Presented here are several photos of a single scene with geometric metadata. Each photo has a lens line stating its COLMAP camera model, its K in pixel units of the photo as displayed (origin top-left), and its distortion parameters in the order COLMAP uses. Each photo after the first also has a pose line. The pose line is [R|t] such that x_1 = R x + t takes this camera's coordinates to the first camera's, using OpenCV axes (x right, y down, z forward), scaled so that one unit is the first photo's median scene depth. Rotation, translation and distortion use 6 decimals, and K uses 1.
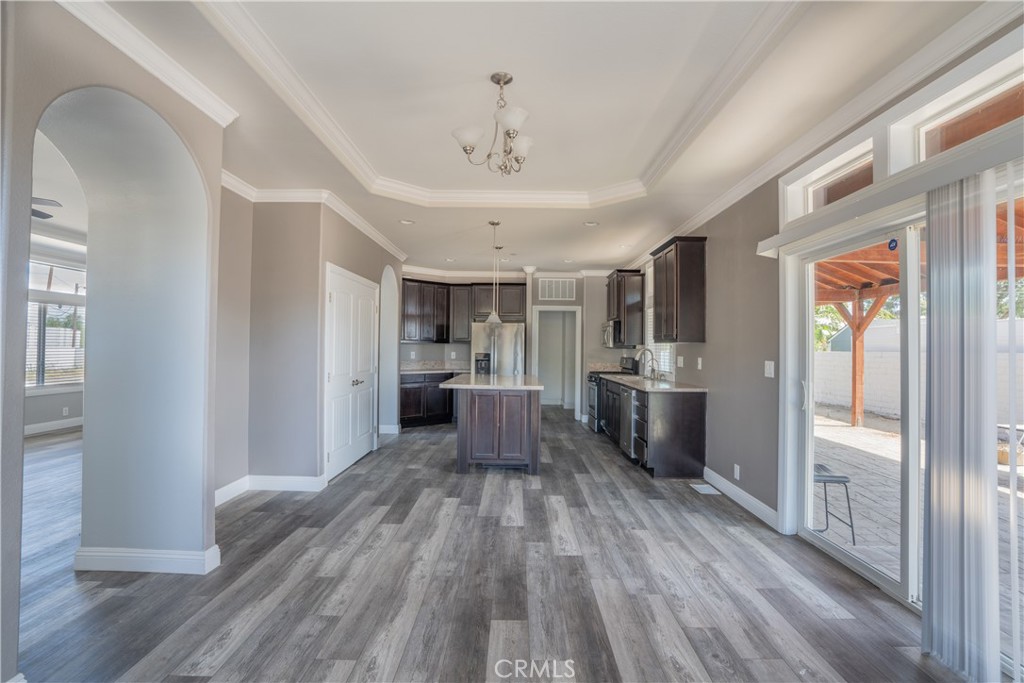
lens RADIAL K [[482.0, 0, 517.8], [0, 482.0, 346.4], [0, 0, 1]] dist [-0.058859, 0.018897]
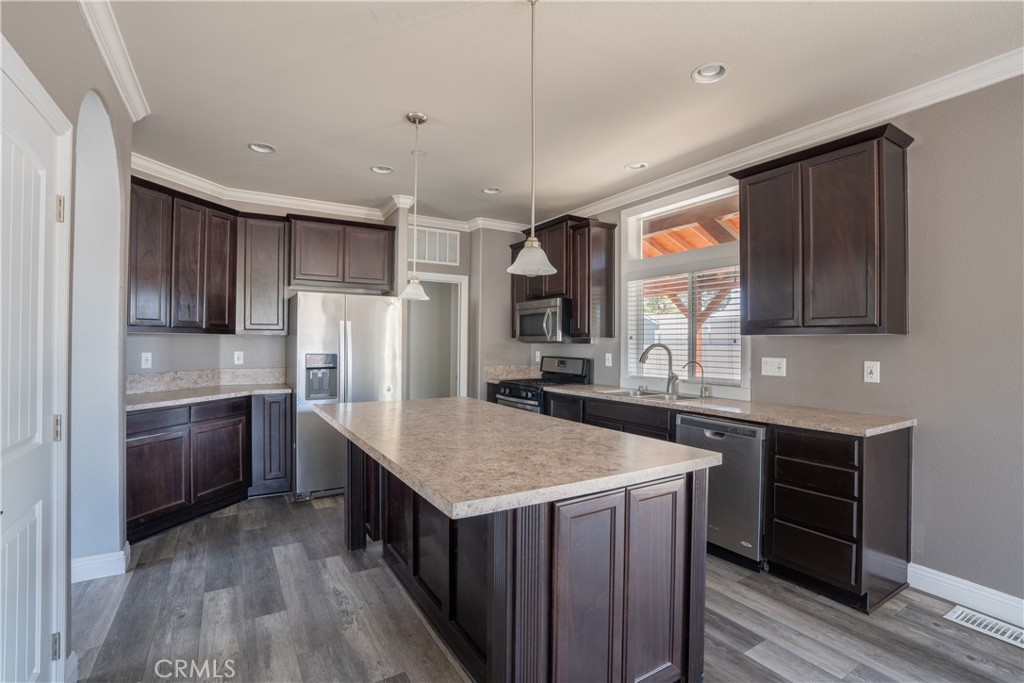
lens RADIAL K [[482.0, 0, 512.6], [0, 482.0, 340.0], [0, 0, 1]] dist [-0.058859, 0.018897]
pose [[0.855903, -0.001793, 0.517133, -0.159354], [0.000934, 0.999998, 0.001920, -0.001050], [-0.517136, -0.001160, 0.855903, 0.473637]]
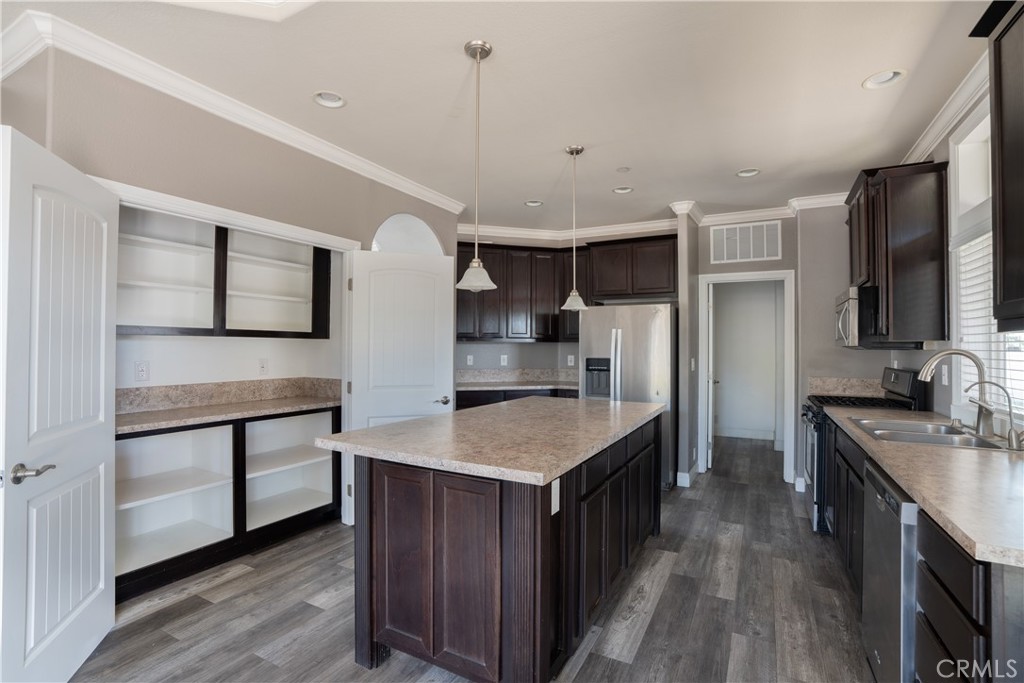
lens RADIAL K [[482.0, 0, 509.4], [0, 482.0, 337.6], [0, 0, 1]] dist [-0.058859, 0.018897]
pose [[0.880447, -0.014698, -0.473917, 0.111034], [0.005297, 0.999762, -0.021166, 0.001075], [0.474115, 0.016125, 0.880315, 0.432869]]
